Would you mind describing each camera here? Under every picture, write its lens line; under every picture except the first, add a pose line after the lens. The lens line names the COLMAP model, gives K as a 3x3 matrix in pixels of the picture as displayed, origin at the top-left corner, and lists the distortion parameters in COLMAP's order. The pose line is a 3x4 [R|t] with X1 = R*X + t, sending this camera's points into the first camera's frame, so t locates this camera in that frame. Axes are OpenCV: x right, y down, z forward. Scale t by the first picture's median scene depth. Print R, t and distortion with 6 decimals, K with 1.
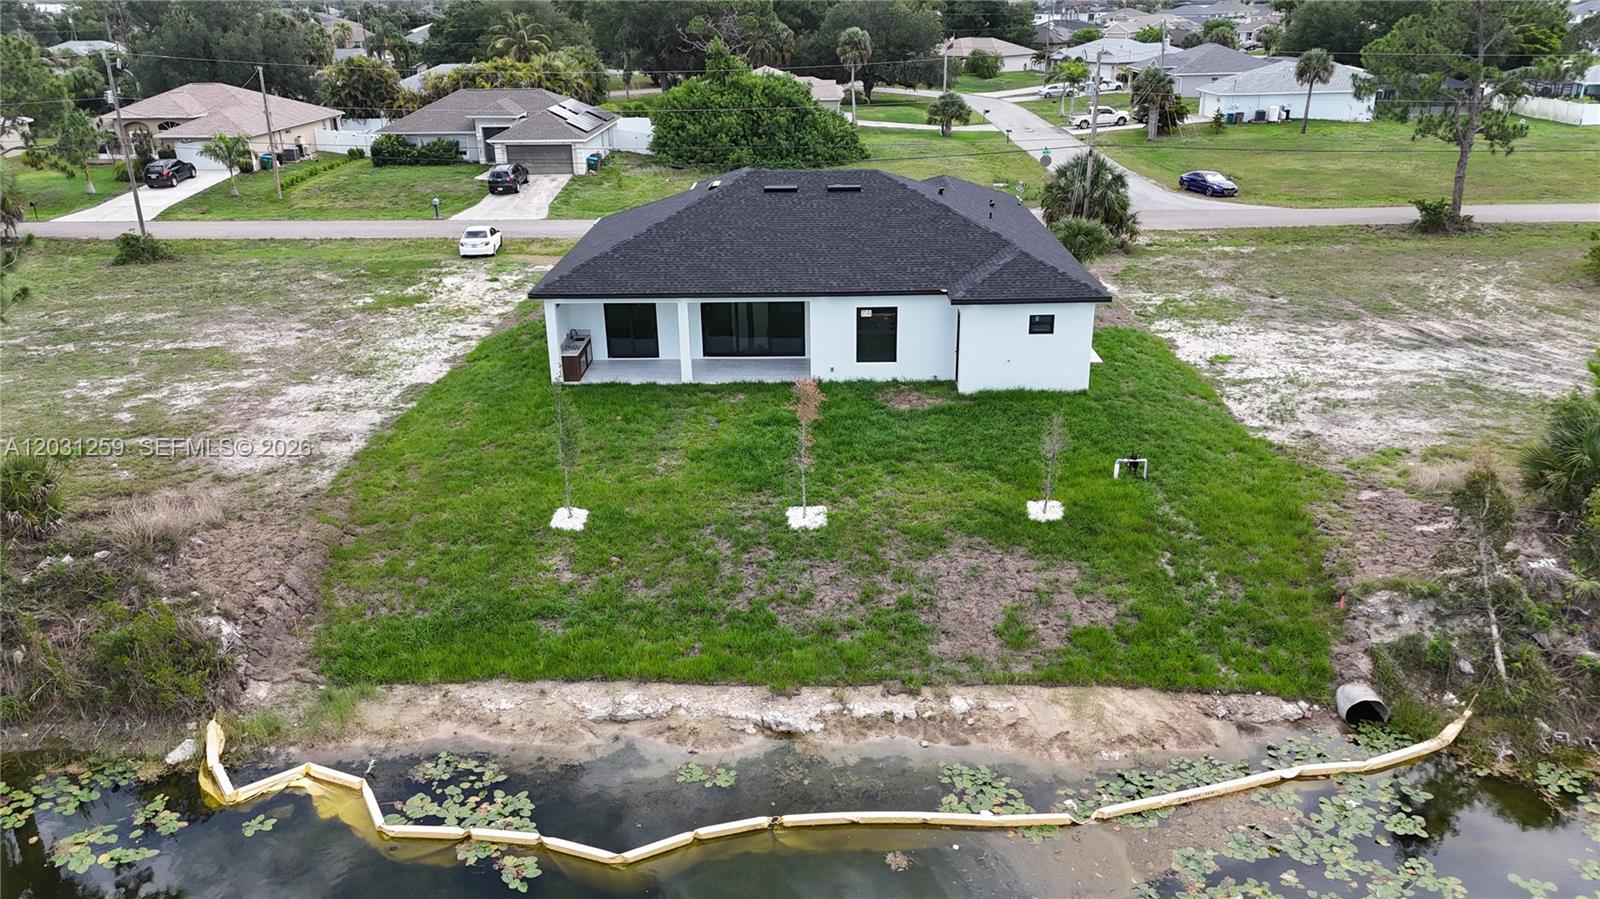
lens RADIAL K [[1177.7, 0, 805.2], [0, 1177.7, 450.1], [0, 0, 1]] dist [0.068332, -0.063742]
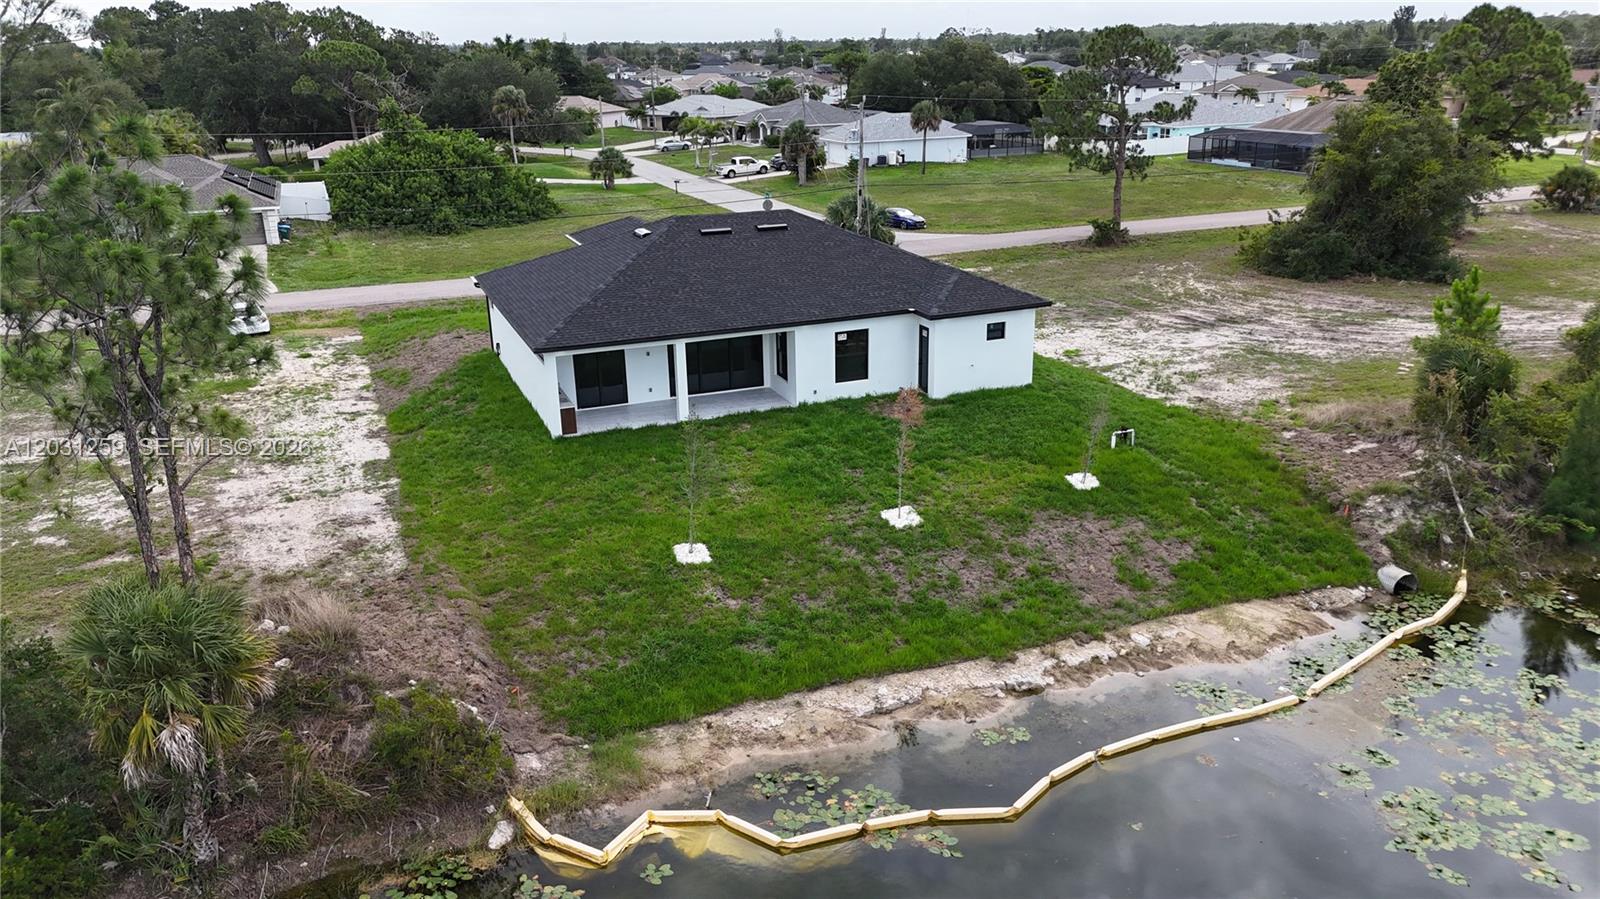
lens RADIAL K [[1177.7, 0, 805.6], [0, 1177.7, 452.3], [0, 0, 1]] dist [0.068332, -0.063742]
pose [[0.920448, -0.128995, 0.368966, -0.410905], [0.145048, 0.989296, -0.015978, 0.001690], [-0.362955, 0.068224, 0.929306, 0.010941]]
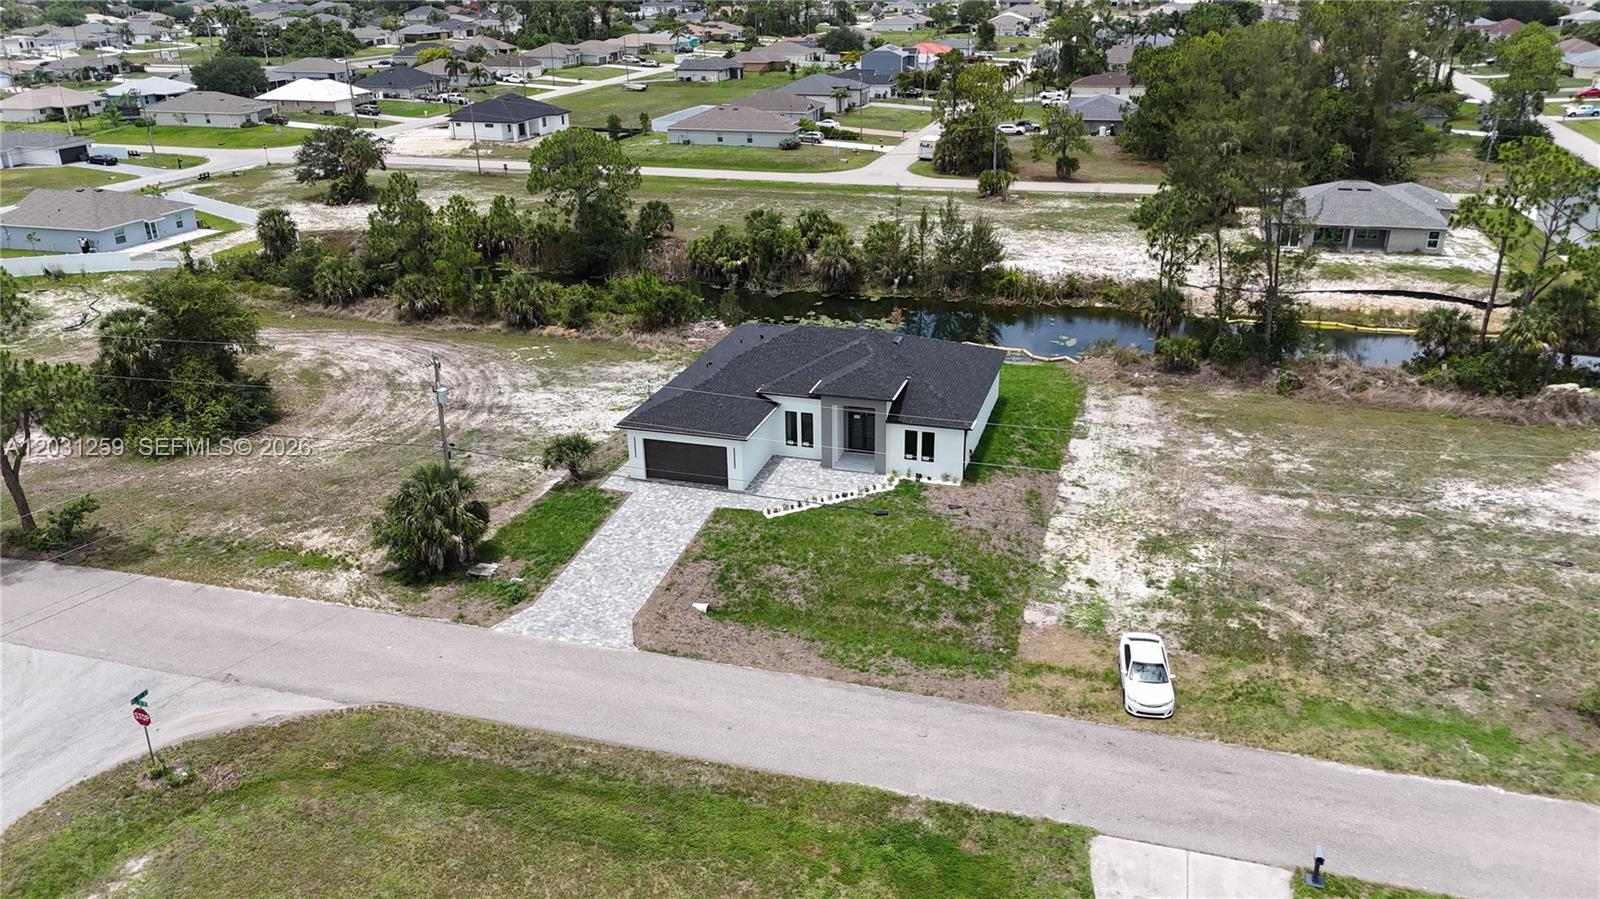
lens RADIAL K [[1177.7, 0, 807.7], [0, 1177.7, 447.2], [0, 0, 1]] dist [0.068332, -0.063742]
pose [[-0.960469, -0.089447, 0.263624, -0.456153], [0.116002, 0.732250, 0.671084, -1.381787], [-0.253065, 0.675137, -0.692927, 2.593688]]
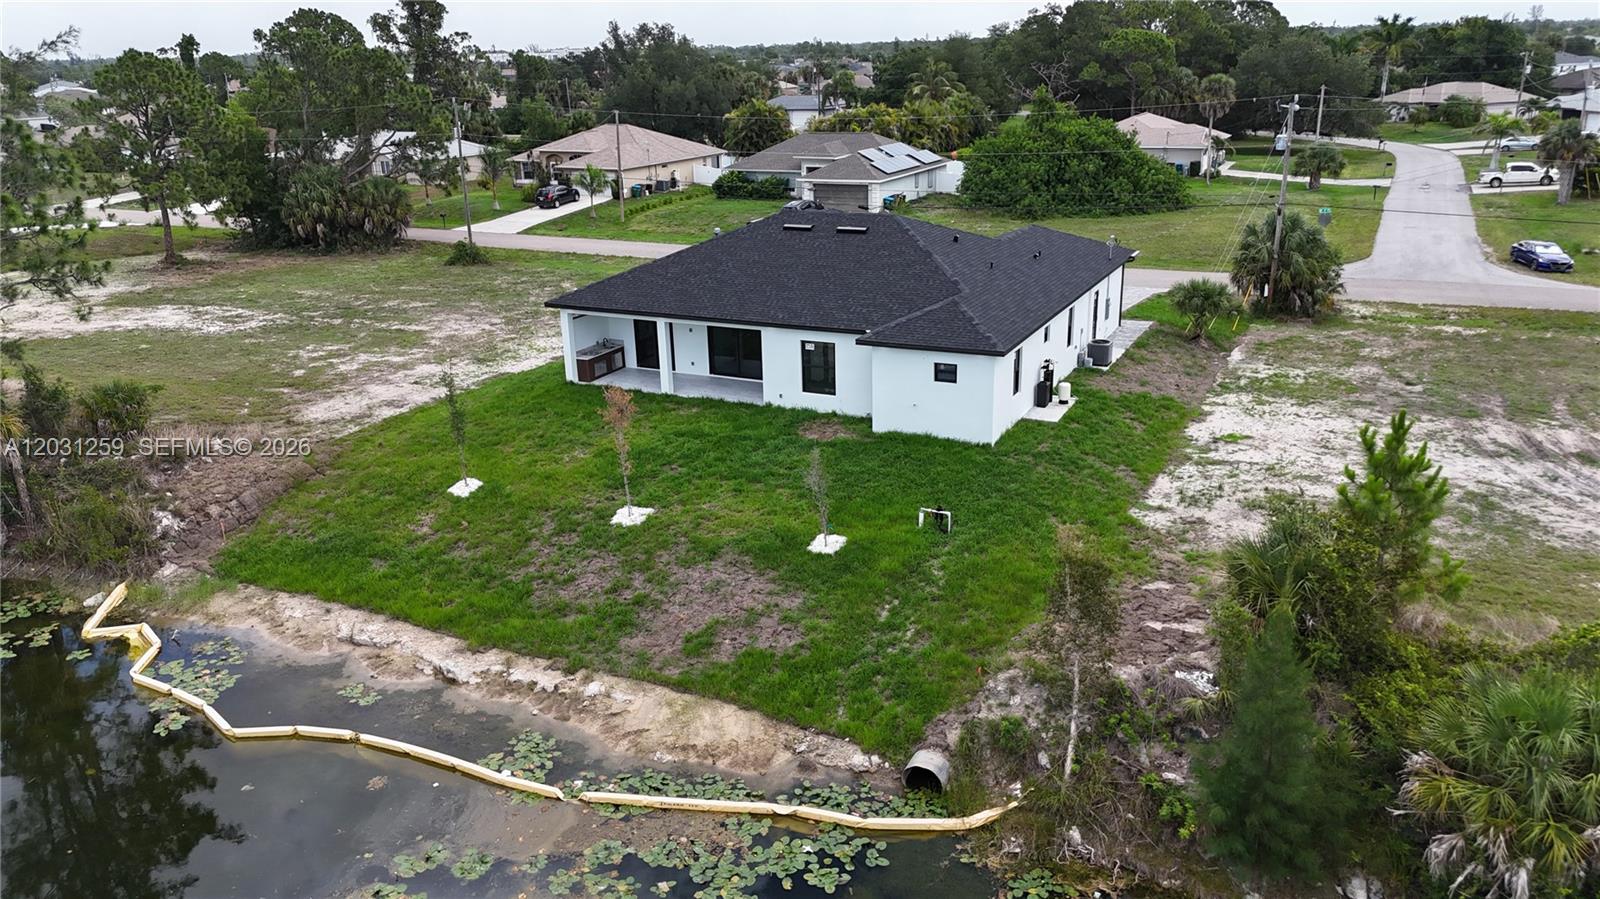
lens RADIAL K [[1177.7, 0, 806.9], [0, 1177.7, 443.4], [0, 0, 1]] dist [0.068332, -0.063742]
pose [[0.904248, 0.127617, -0.407491, 0.514149], [-0.143383, 0.989633, -0.008245, -0.021723], [0.402214, 0.065883, 0.913172, 0.039787]]
